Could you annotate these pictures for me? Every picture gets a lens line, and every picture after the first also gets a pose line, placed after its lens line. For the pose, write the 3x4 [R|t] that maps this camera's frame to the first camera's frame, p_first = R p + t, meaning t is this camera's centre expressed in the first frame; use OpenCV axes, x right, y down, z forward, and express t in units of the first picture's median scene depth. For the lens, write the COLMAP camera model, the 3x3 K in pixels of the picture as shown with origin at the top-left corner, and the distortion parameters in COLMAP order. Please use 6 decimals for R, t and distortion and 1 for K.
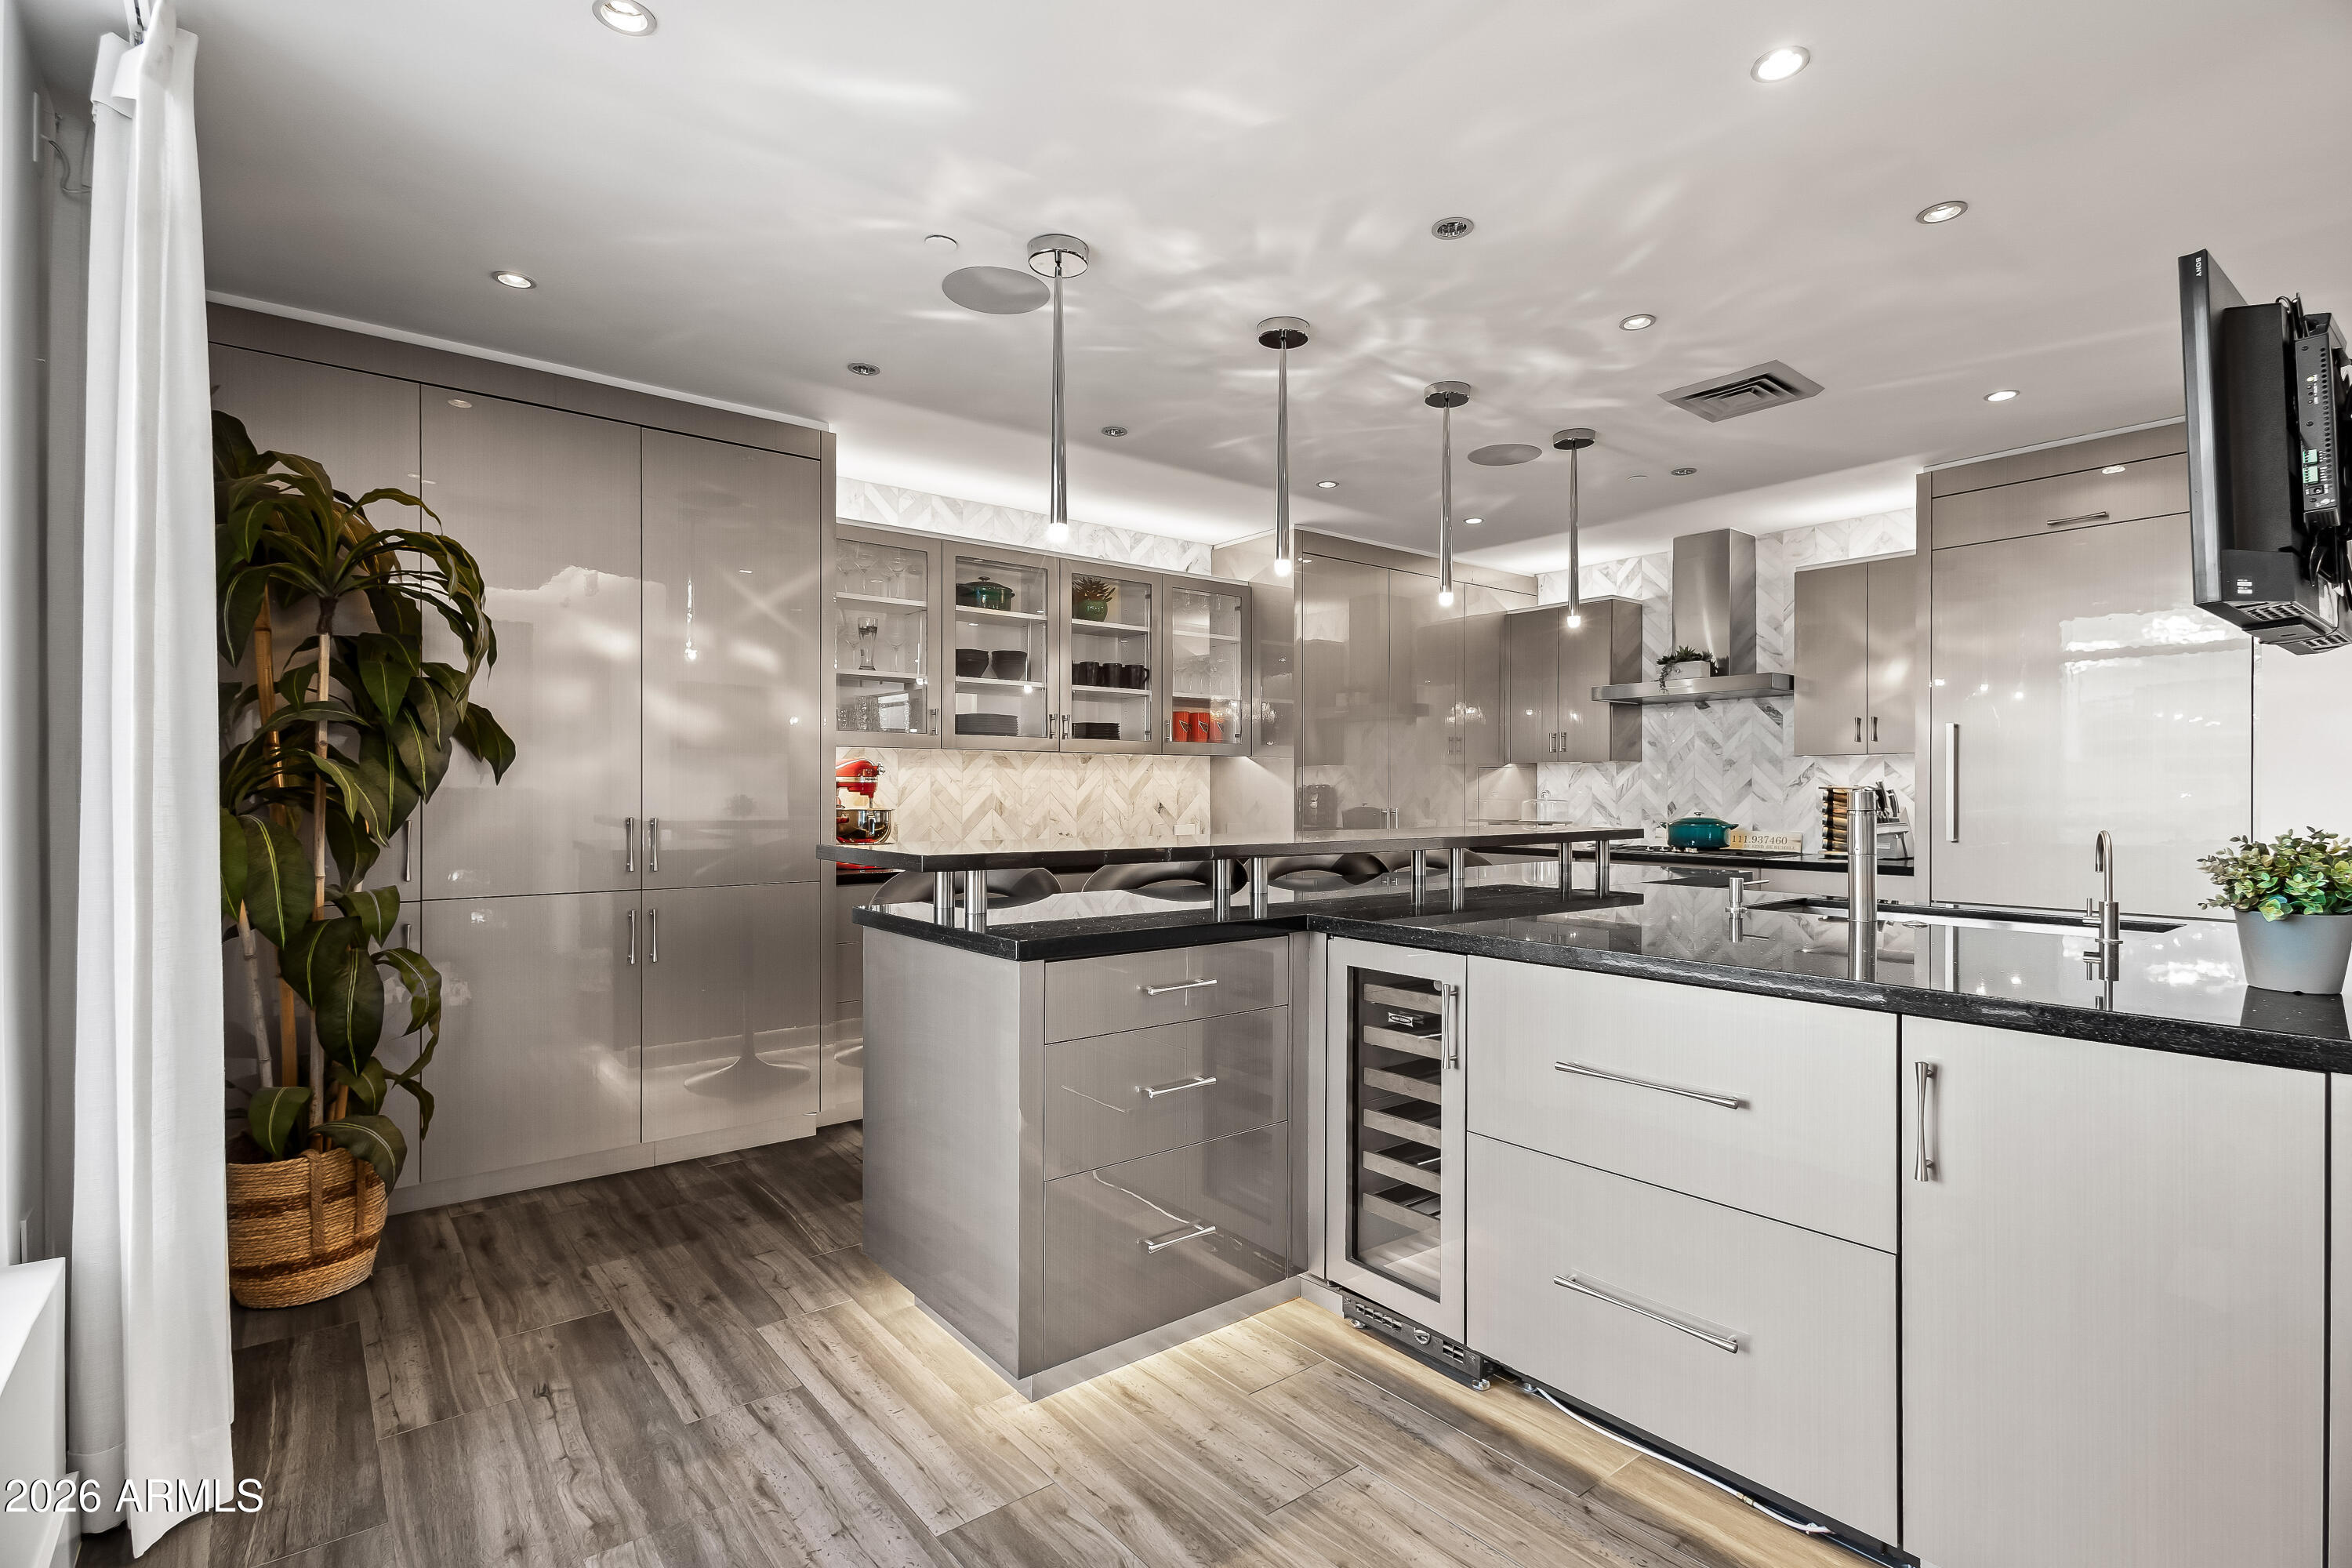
lens RADIAL K [[1112.2, 0, 1192.7], [0, 1112.2, 786.4], [0, 0, 1]] dist [0.009859, -0.003426]
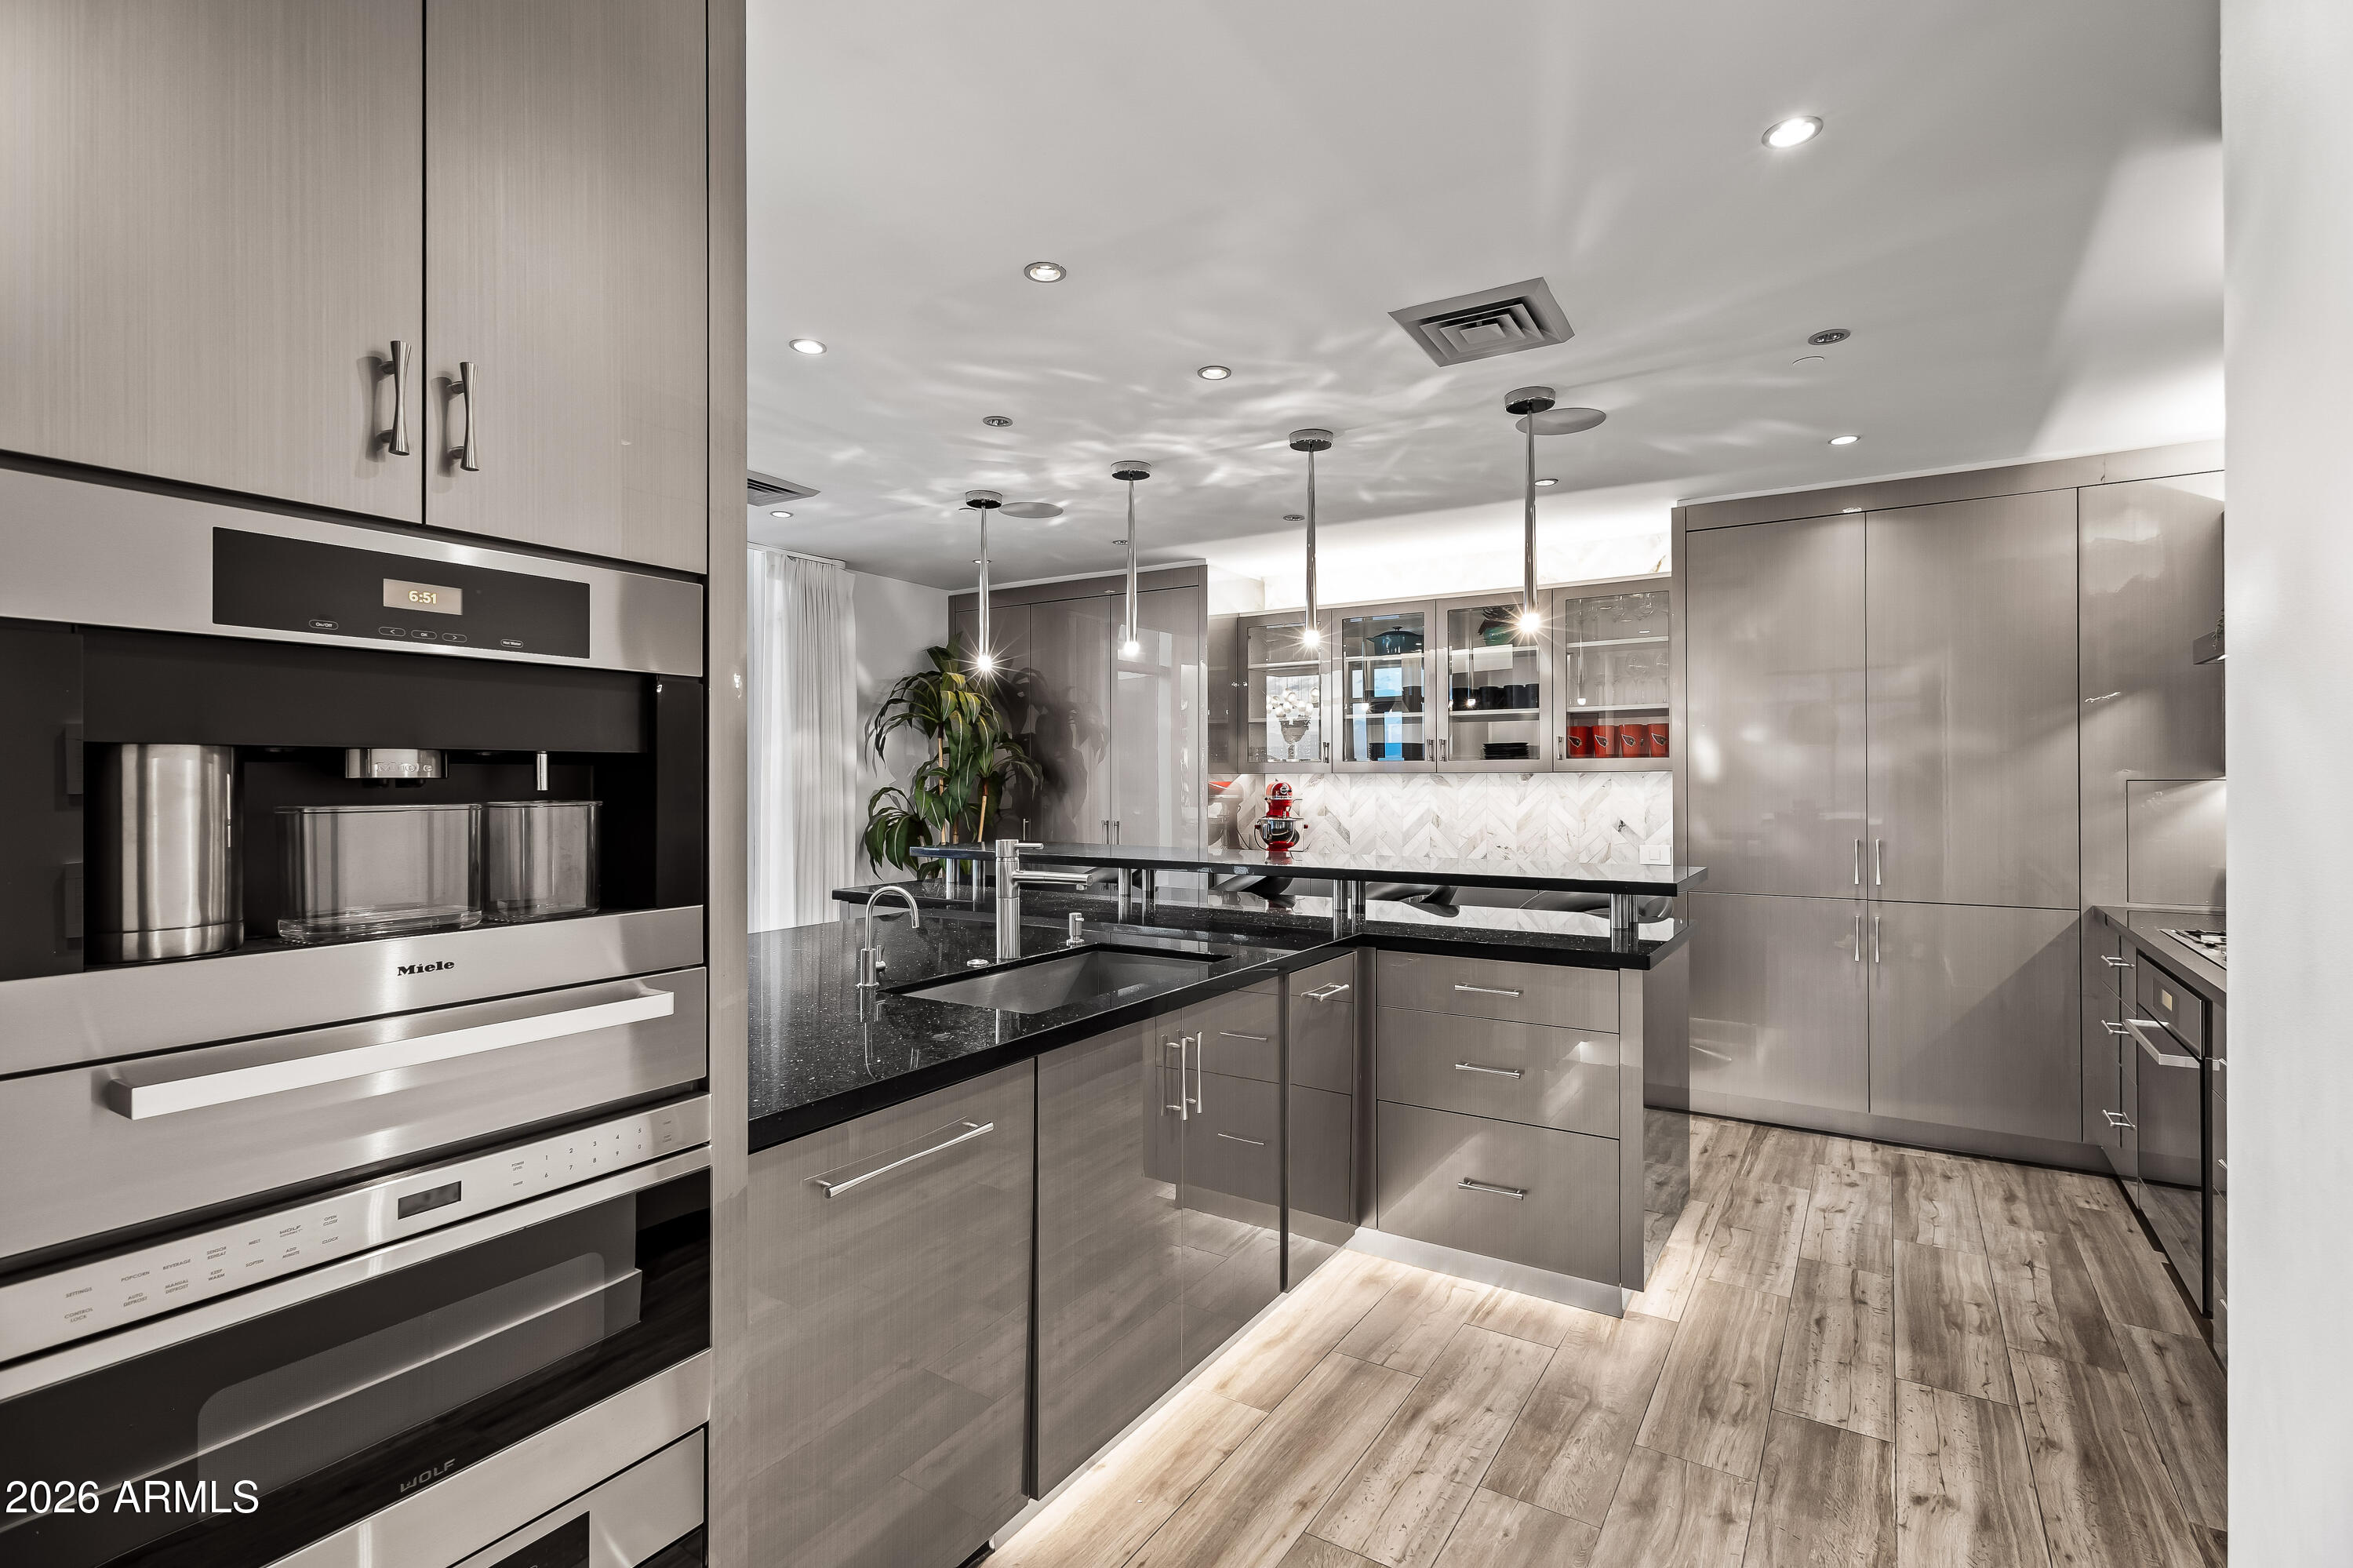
lens RADIAL K [[1112.7, 0, 1194.1], [0, 1112.7, 781.6], [0, 0, 1]] dist [0.009859, -0.003426]
pose [[0.321764, 0.001815, -0.946818, 1.233329], [0.005644, 0.999977, 0.003835, -0.039994], [0.946803, -0.006578, 0.321746, 0.587611]]
